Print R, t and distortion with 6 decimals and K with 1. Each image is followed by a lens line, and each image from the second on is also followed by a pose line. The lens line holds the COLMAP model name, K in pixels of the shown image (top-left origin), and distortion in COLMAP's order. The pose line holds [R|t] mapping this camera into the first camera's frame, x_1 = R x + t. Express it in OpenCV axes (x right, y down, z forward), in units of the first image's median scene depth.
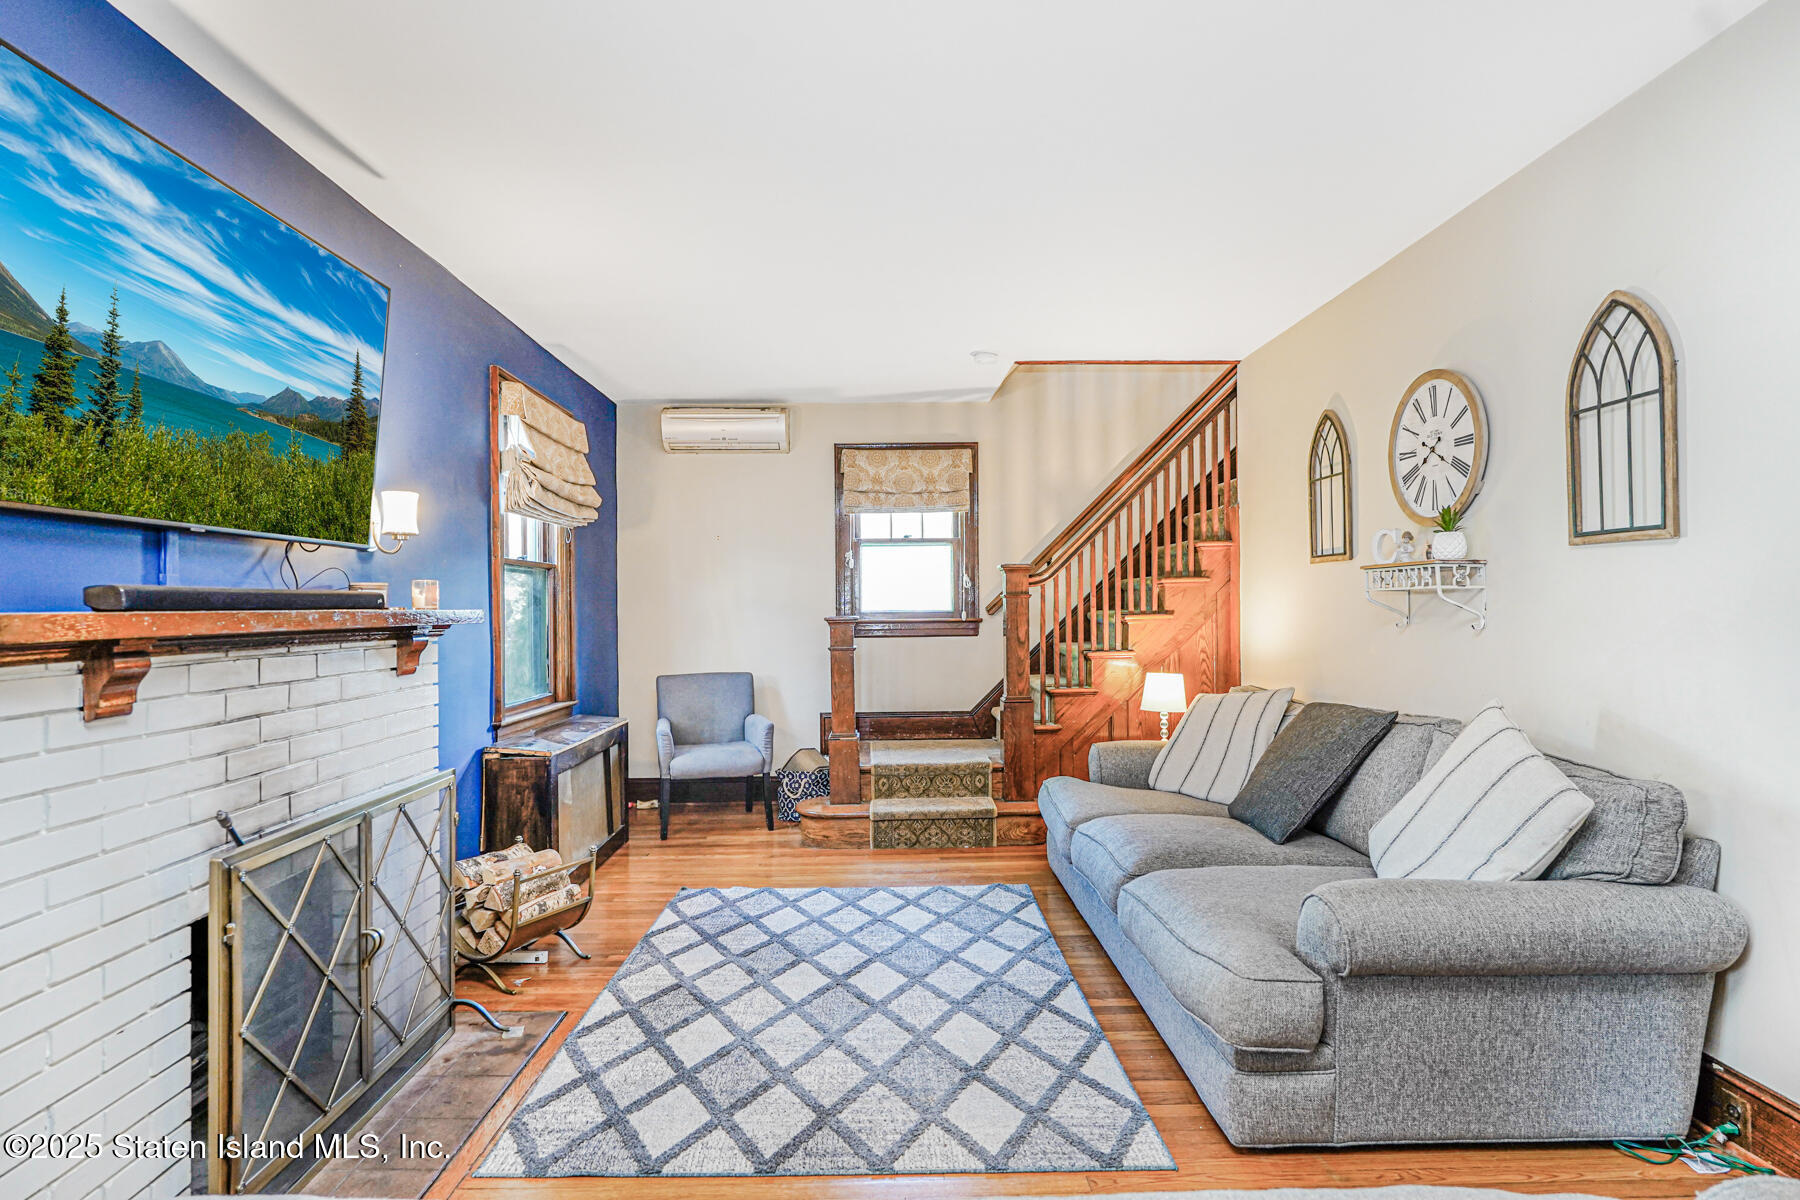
lens RADIAL K [[937.0, 0, 899.0], [0, 937.0, 594.7], [0, 0, 1]] dist [-0.001220, -0.001896]
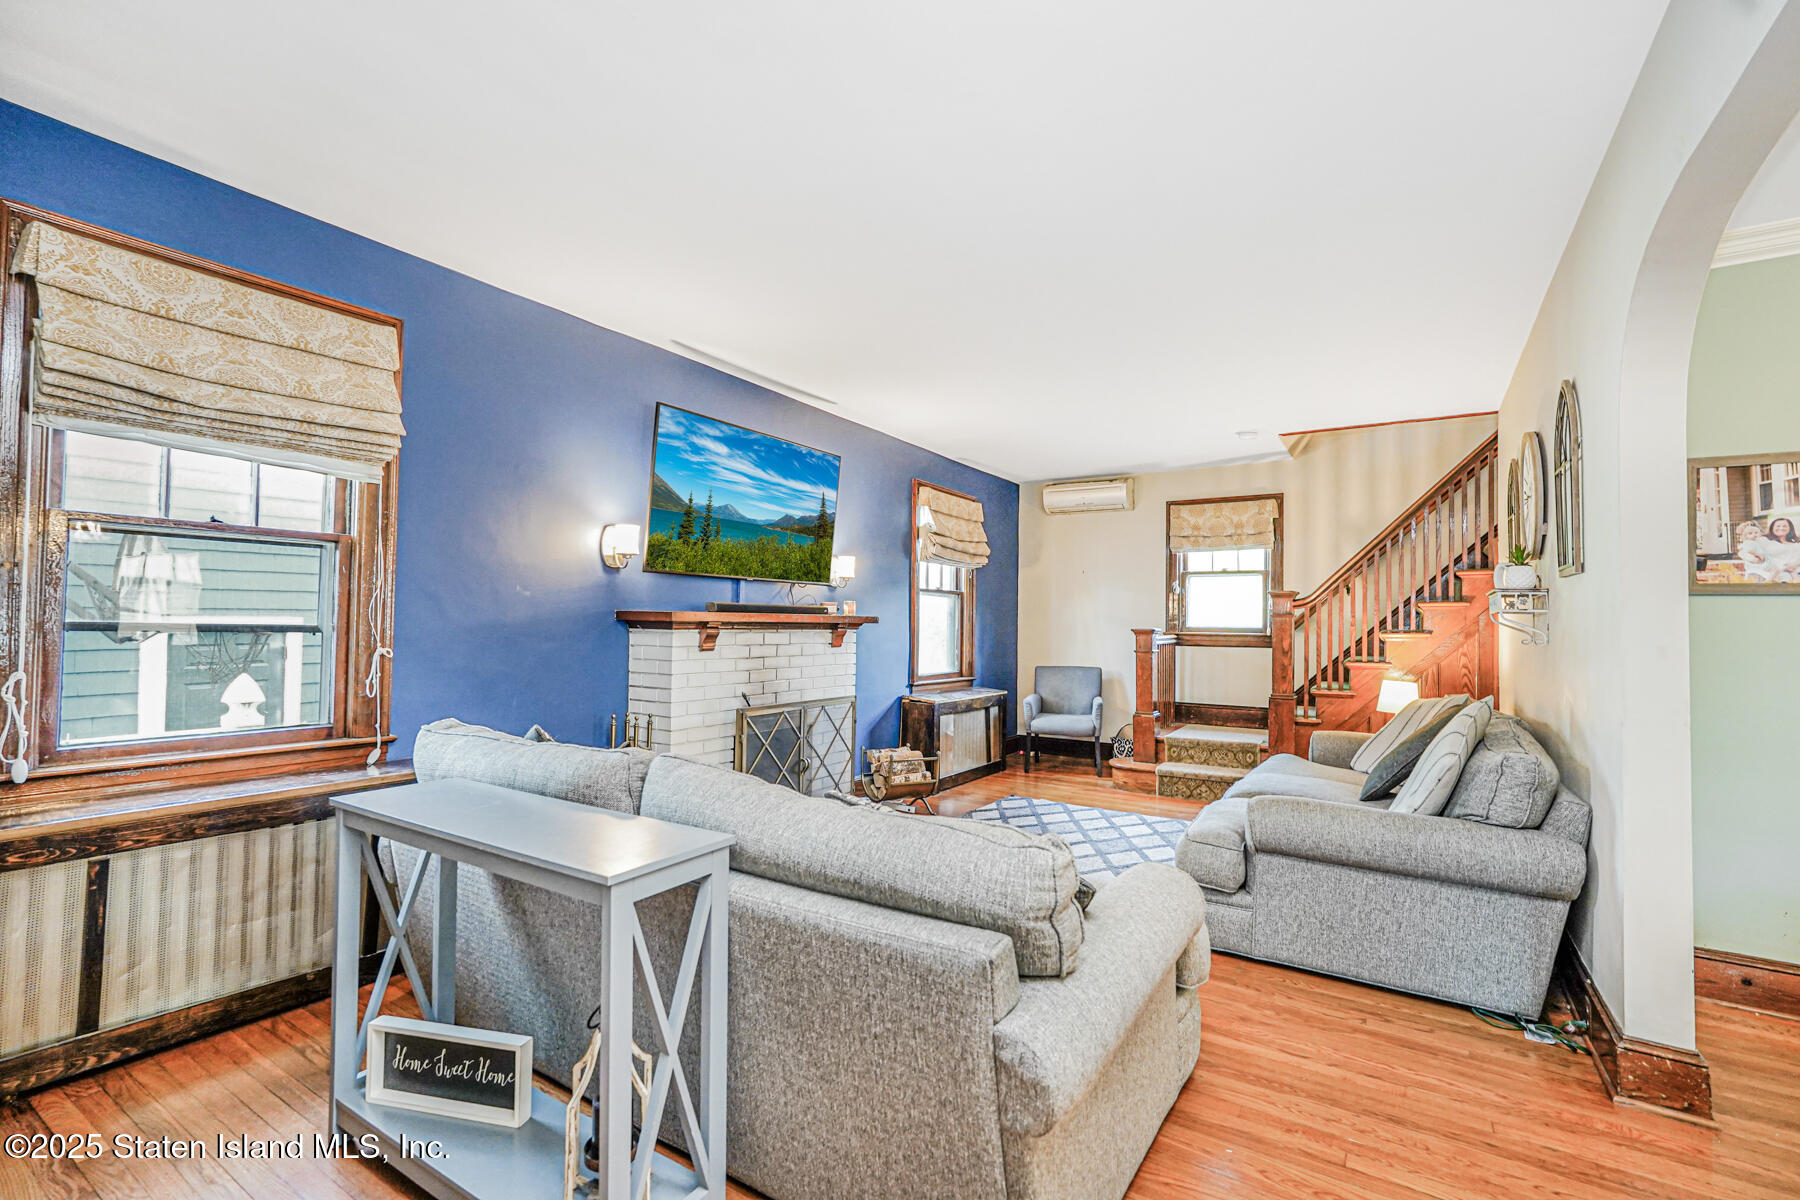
lens RADIAL K [[799.3, 0, 887.1], [0, 799.3, 593.8], [0, 0, 1]] dist [-0.010157, 0.003863]
pose [[0.822877, 0.000304, -0.568220, 0.391003], [-0.015039, 0.999661, -0.021246, 0.003480], [0.568021, 0.026028, 0.822603, -0.264163]]
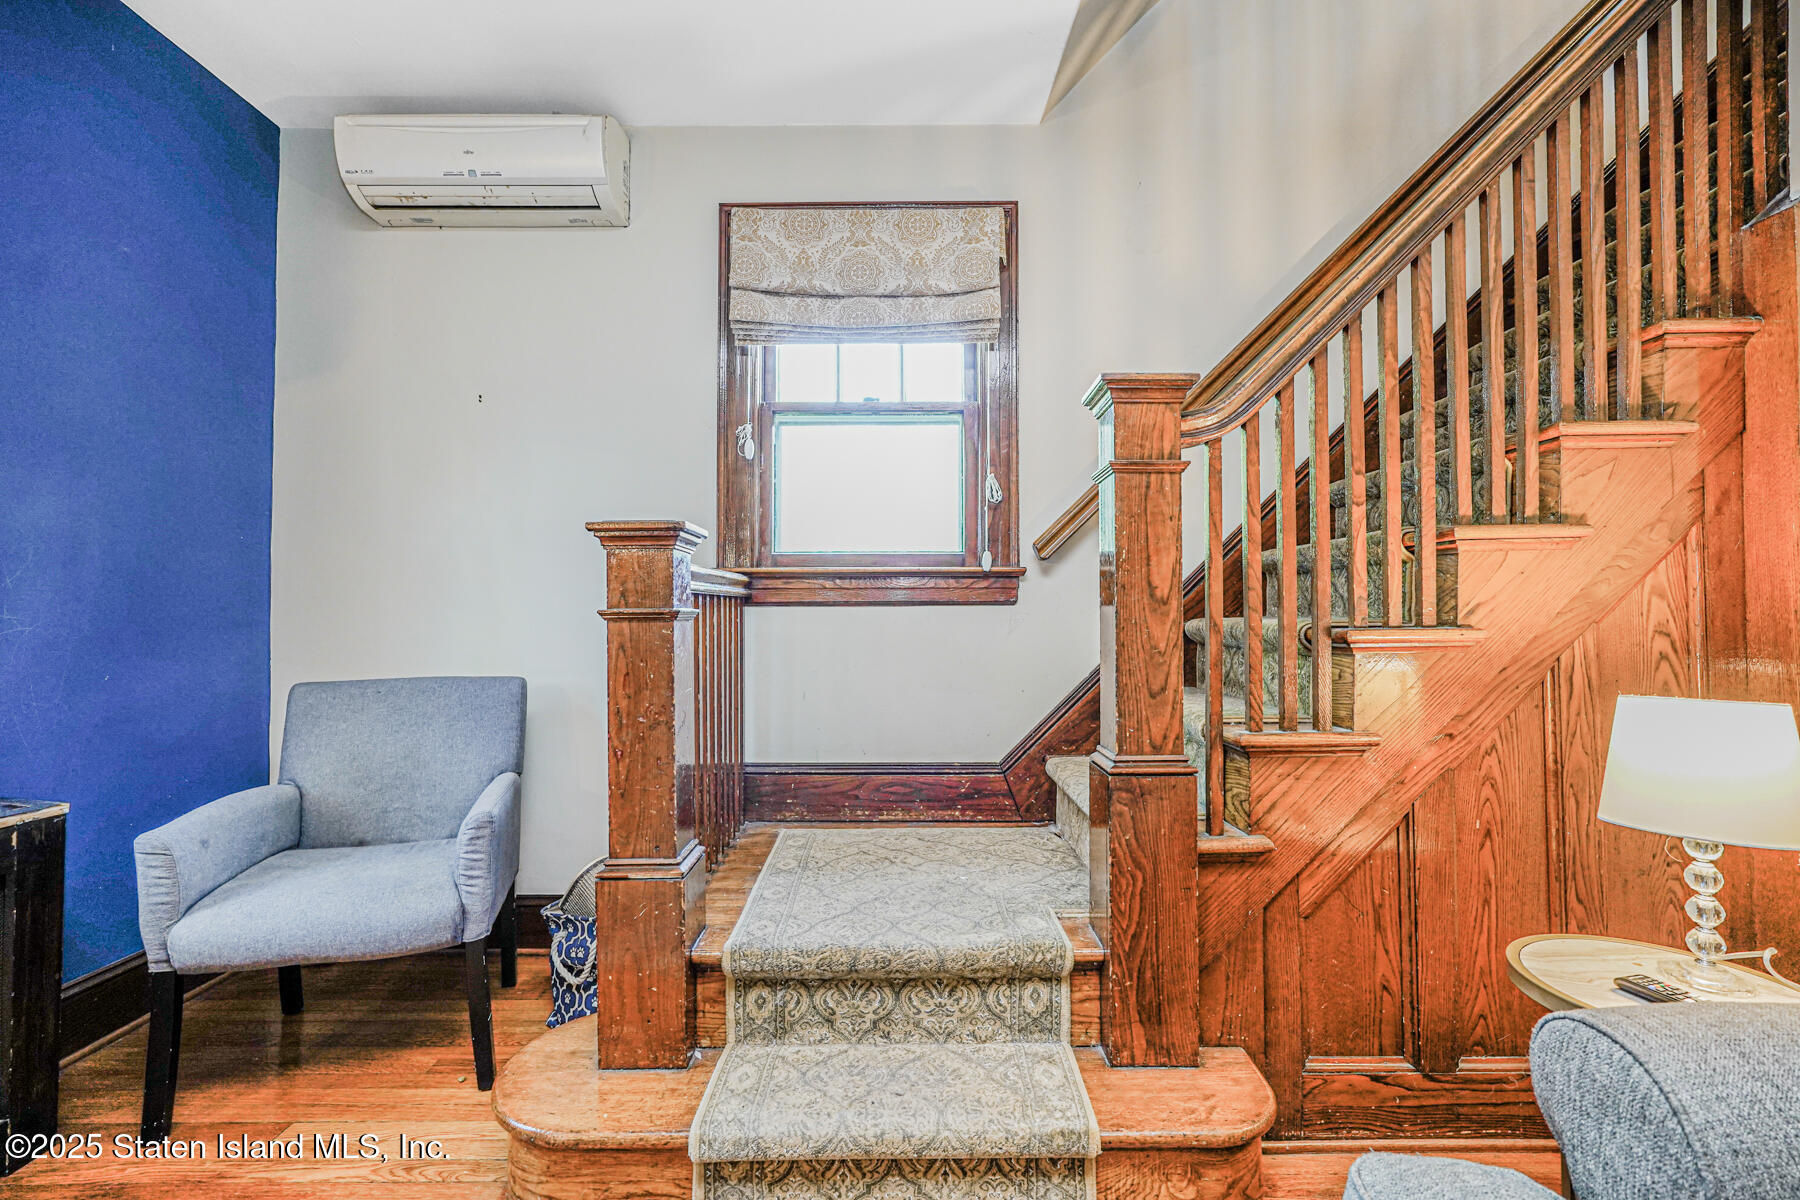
lens RADIAL K [[799.3, 0, 908.6], [0, 799.3, 603.4], [0, 0, 1]] dist [-0.010157, 0.003863]
pose [[0.999895, 0.008147, -0.011986, 0.053844], [-0.008200, 0.999957, -0.004426, 0.070298], [0.011950, 0.004524, 0.999918, 0.913567]]
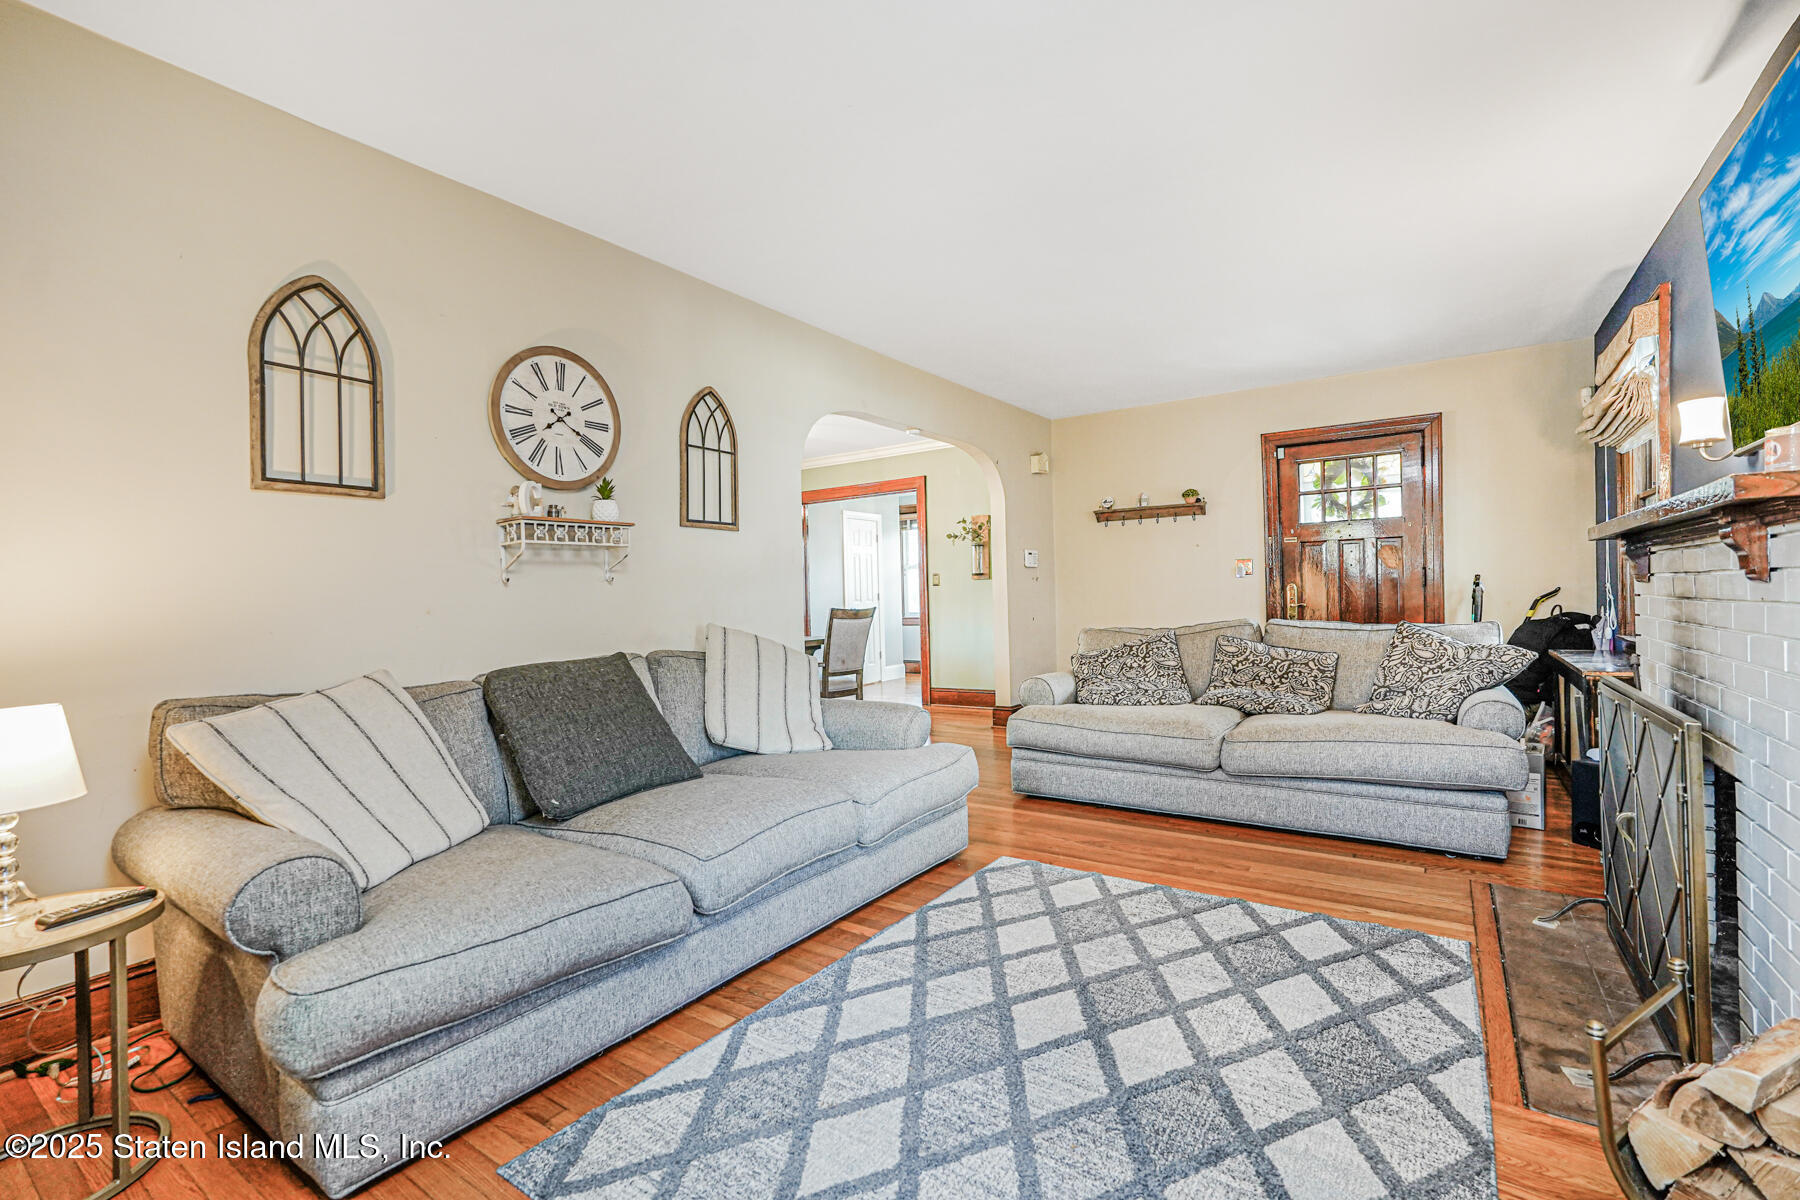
lens RADIAL K [[799.3, 0, 890.7], [0, 799.3, 588.8], [0, 0, 1]] dist [-0.010157, 0.003863]
pose [[-0.808495, 0.026632, 0.587900, -0.246693], [0.021444, 0.999645, -0.015793, 0.057319], [-0.588112, -0.000161, -0.808779, 1.277612]]
